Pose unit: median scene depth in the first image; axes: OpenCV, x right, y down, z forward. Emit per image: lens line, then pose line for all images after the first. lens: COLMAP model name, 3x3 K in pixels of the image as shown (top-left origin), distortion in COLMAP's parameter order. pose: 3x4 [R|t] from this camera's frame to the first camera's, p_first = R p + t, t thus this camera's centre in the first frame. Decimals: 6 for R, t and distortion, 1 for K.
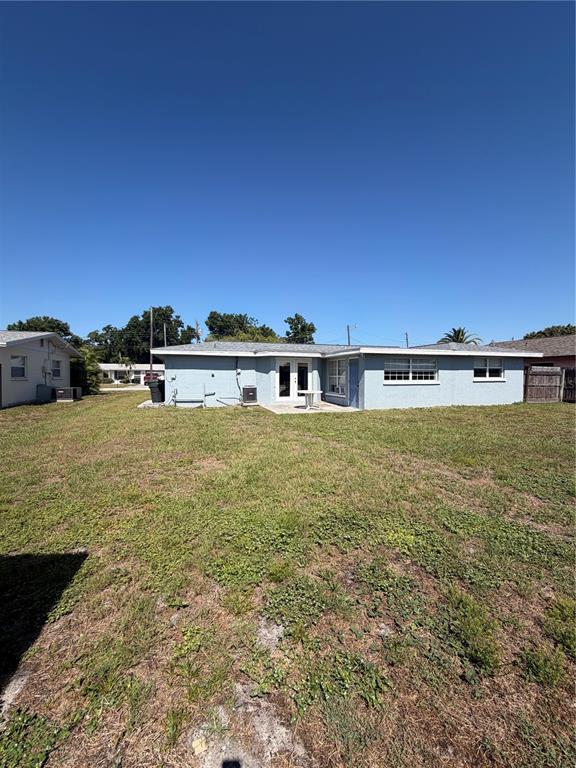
lens RADIAL K [[305.2, 0, 286.2], [0, 305.2, 382.6], [0, 0, 1]] dist [0.001101, 0.000084]
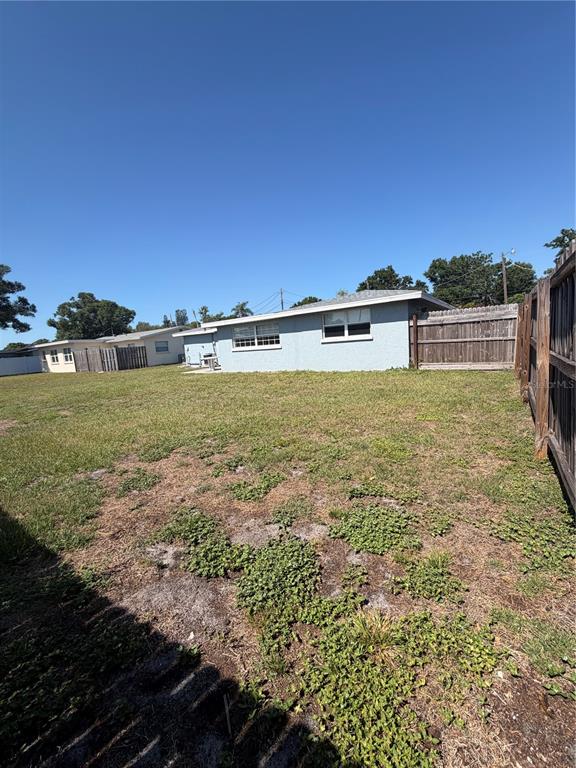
lens RADIAL K [[305.2, 0, 286.2], [0, 305.2, 382.6], [0, 0, 1]] dist [0.001101, 0.000084]
pose [[0.615177, 0.054451, -0.786506, 3.006381], [0.055725, 0.992114, 0.112271, 0.012300], [0.786417, -0.112895, 0.607292, 0.972211]]
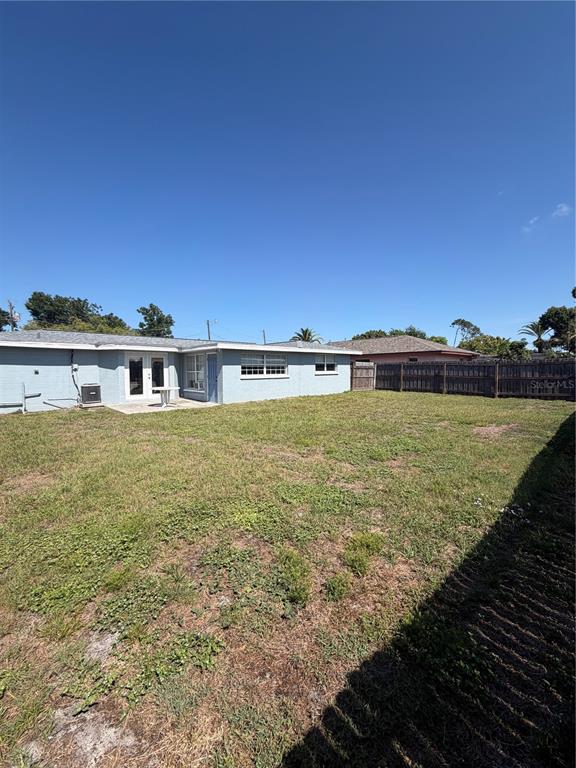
lens RADIAL K [[305.2, 0, 286.2], [0, 305.2, 382.6], [0, 0, 1]] dist [0.001101, 0.000084]
pose [[0.904061, -0.026732, 0.426566, 0.028185], [0.019978, 0.999594, 0.020301, 0.001258], [-0.426936, -0.009831, 0.904229, -0.031595]]
